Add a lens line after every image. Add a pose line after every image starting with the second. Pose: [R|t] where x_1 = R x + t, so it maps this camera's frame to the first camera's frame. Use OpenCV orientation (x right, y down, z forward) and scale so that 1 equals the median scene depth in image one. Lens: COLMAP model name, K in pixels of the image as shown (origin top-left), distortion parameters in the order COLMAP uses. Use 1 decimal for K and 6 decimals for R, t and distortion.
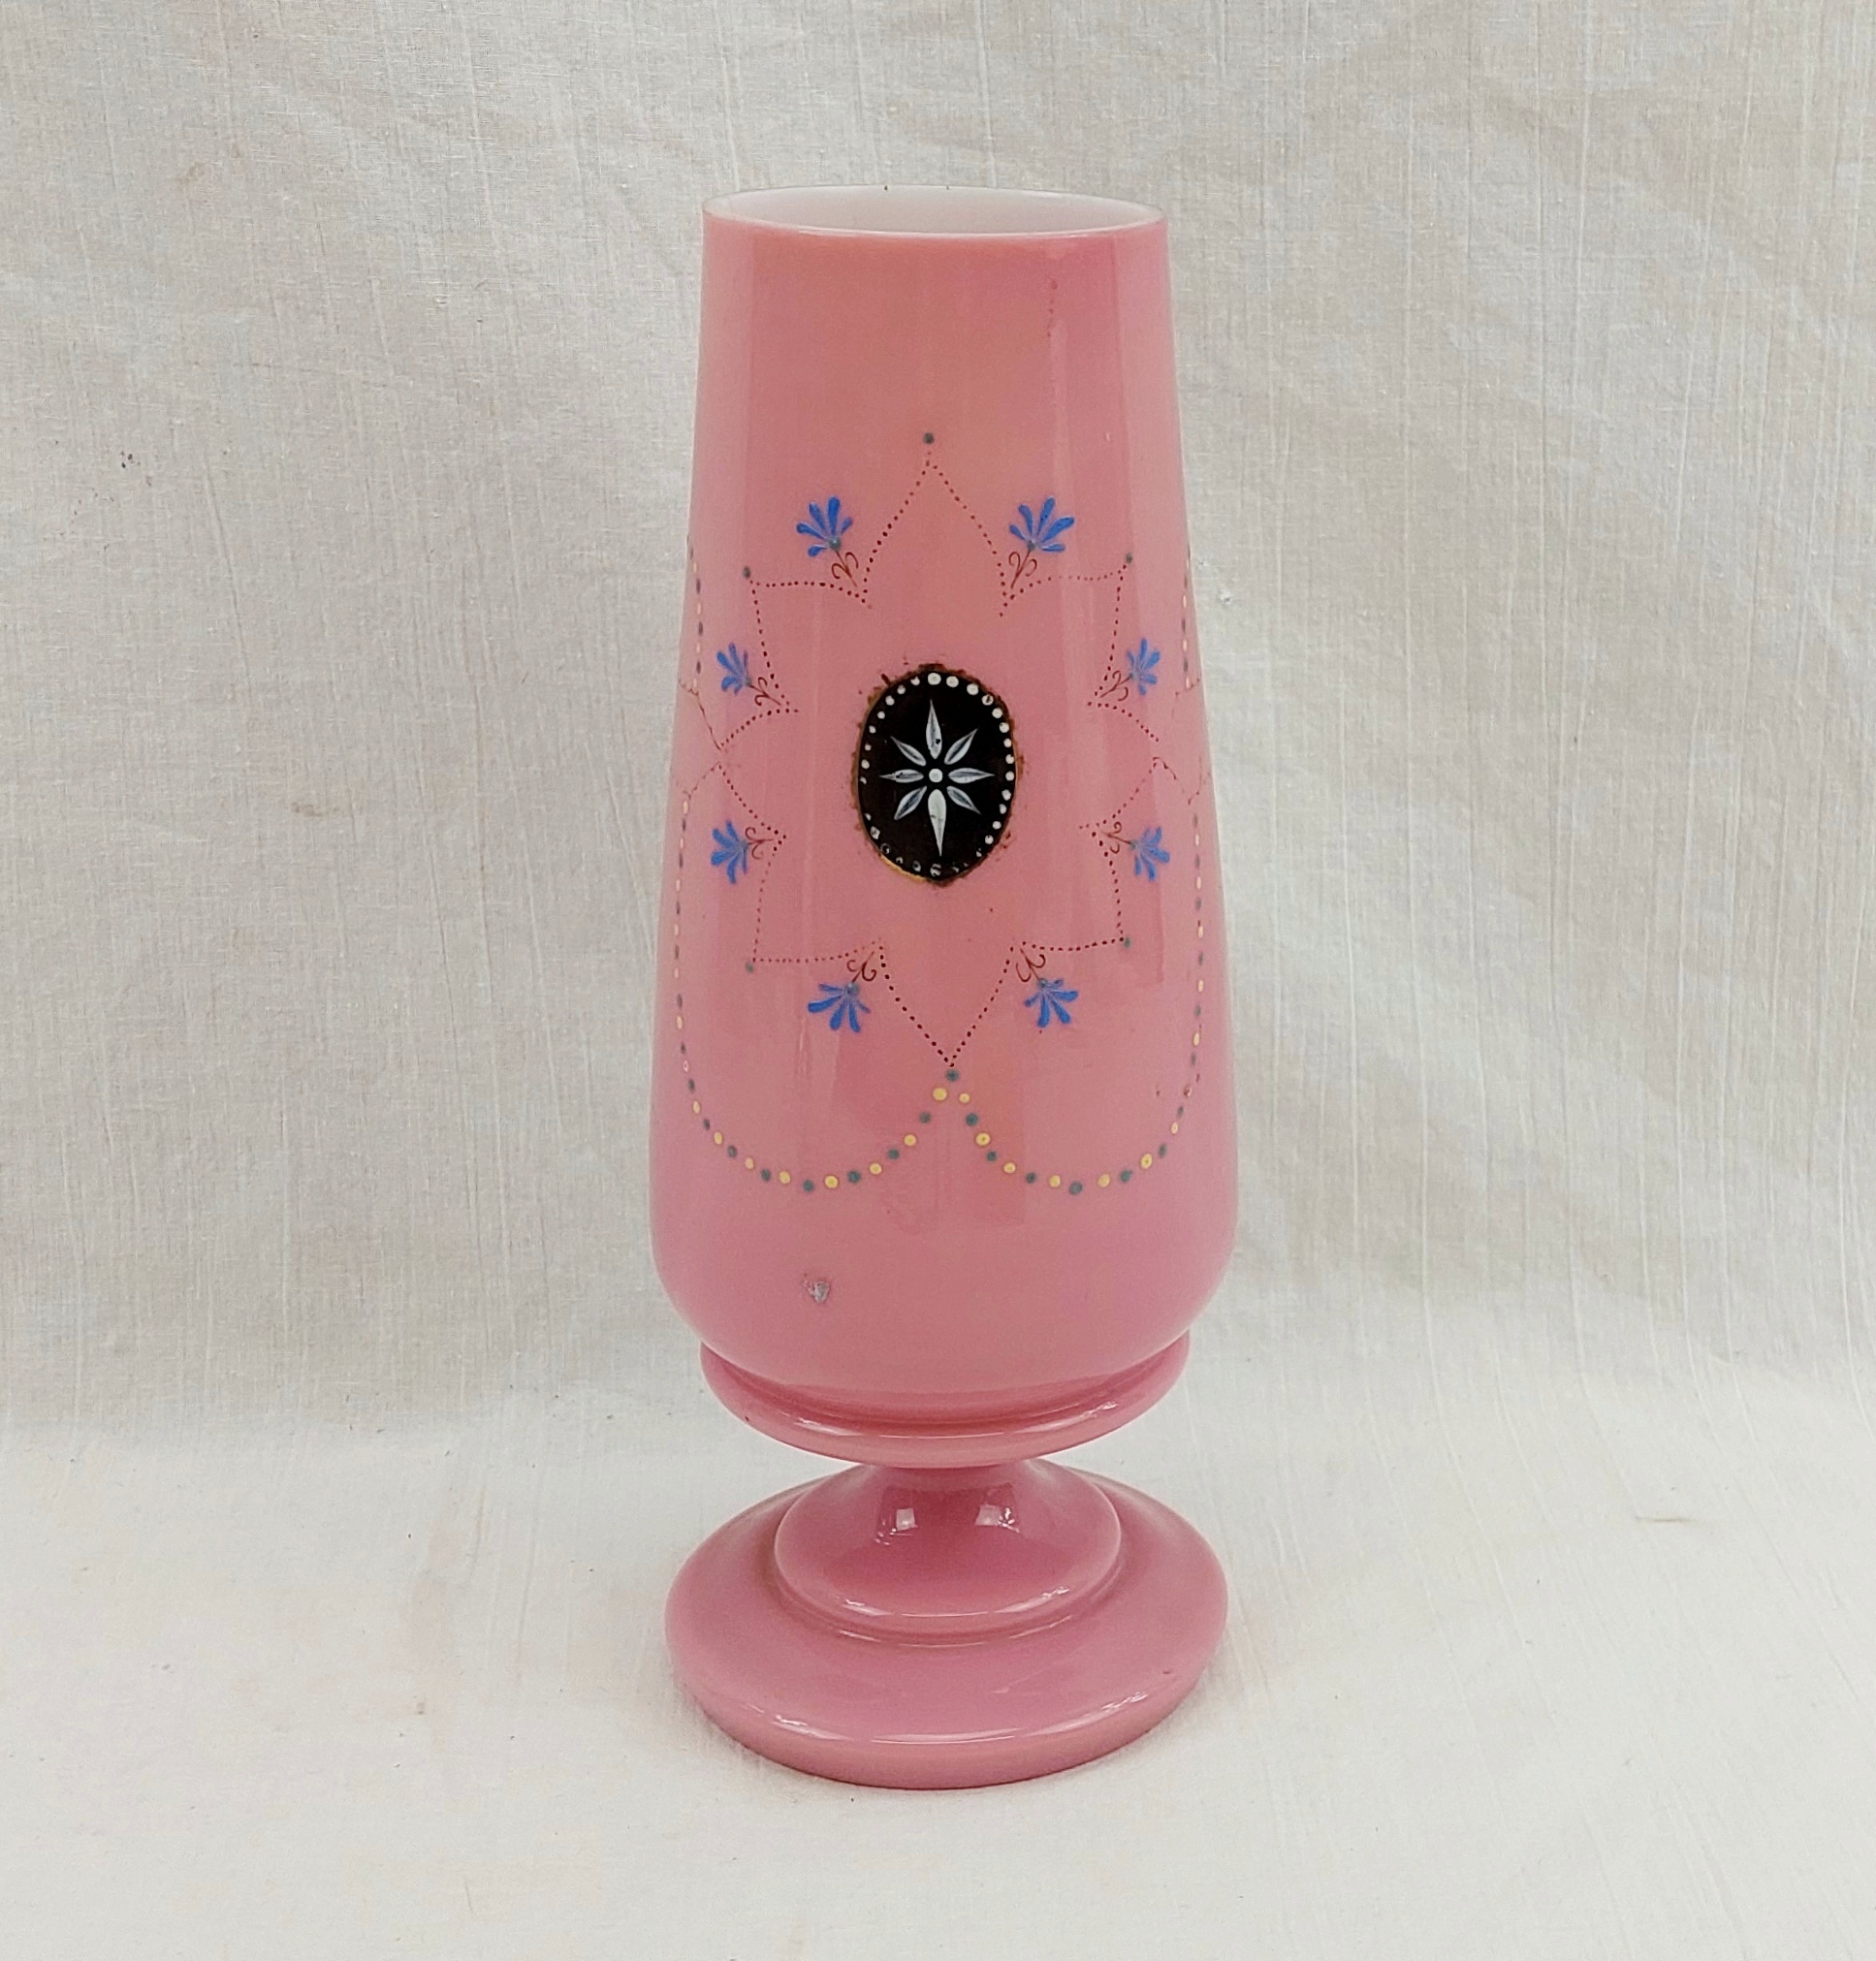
lens RADIAL K [[2629.5, 0, 1156.0], [0, 2629.5, 980.0], [0, 0, 1]] dist [0.038918, -0.075021]
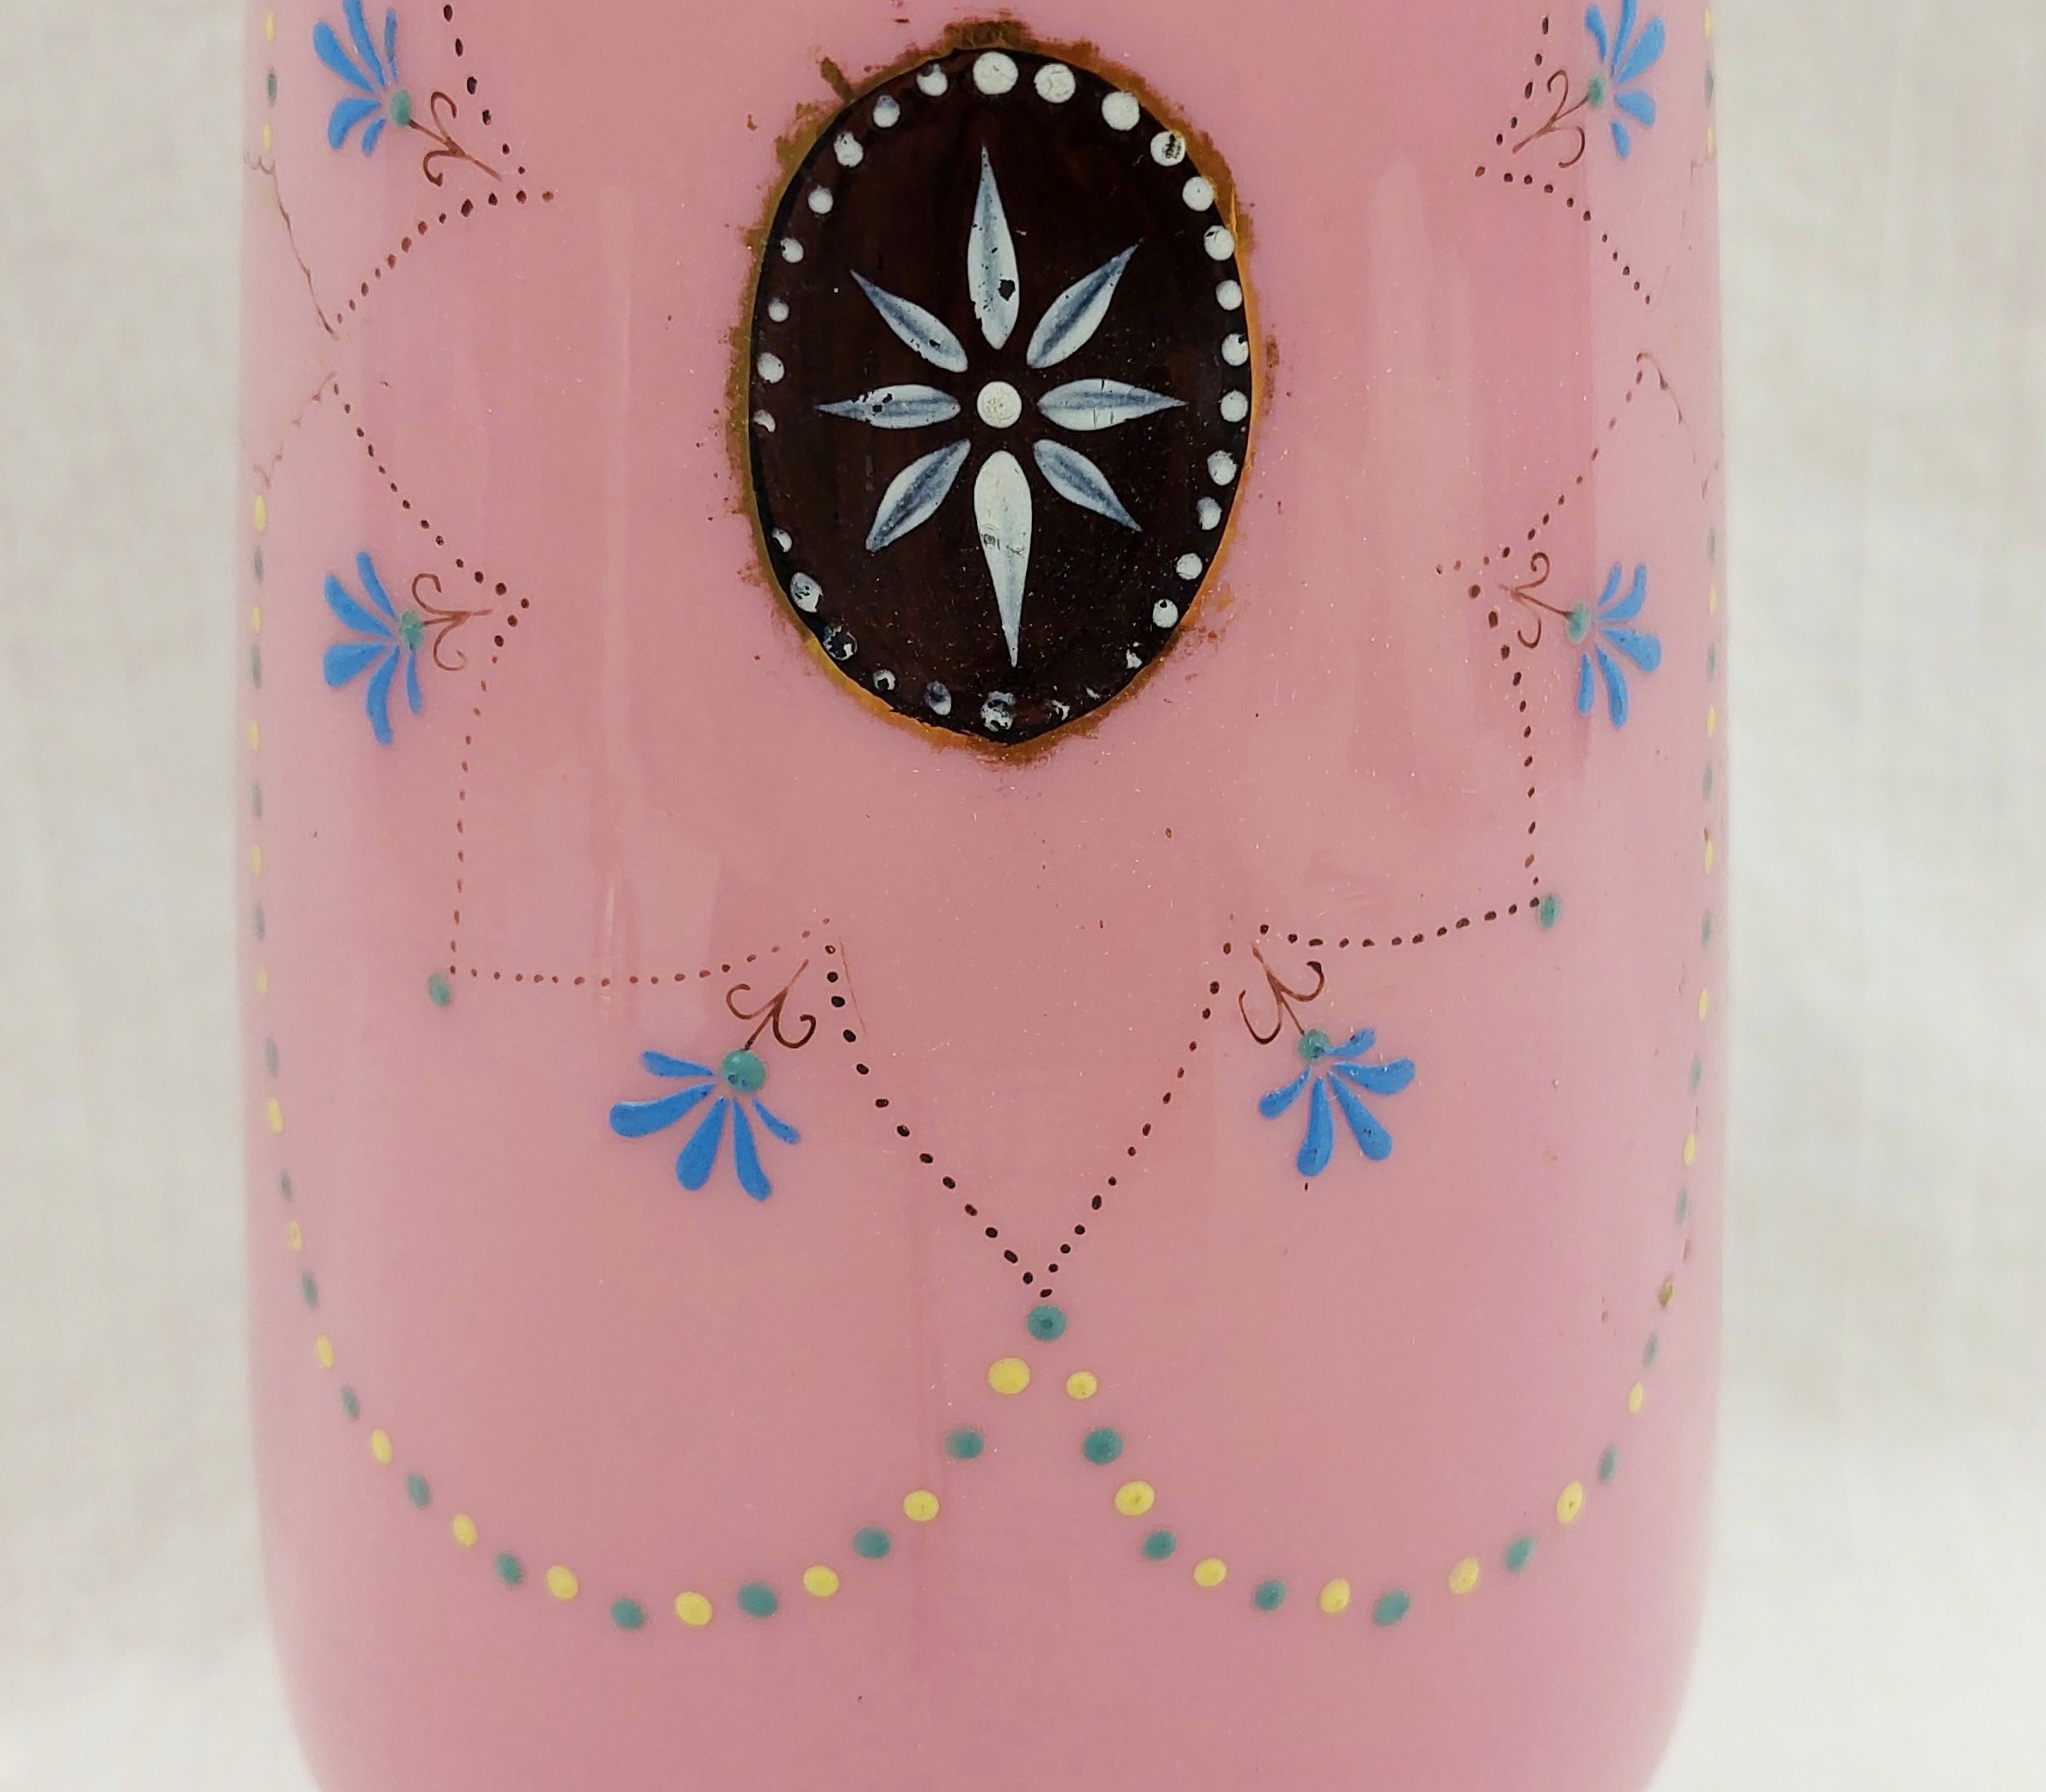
lens RADIAL K [[2439.2, 0, 1027.1], [0, 2439.2, 950.3], [0, 0, 1]] dist [0.083760, -0.352639]
pose [[0.999553, 0.000857, -0.029872, -0.056459], [0.002269, 0.994525, 0.104473, -0.034550], [0.029798, -0.104494, 0.994079, 0.556606]]
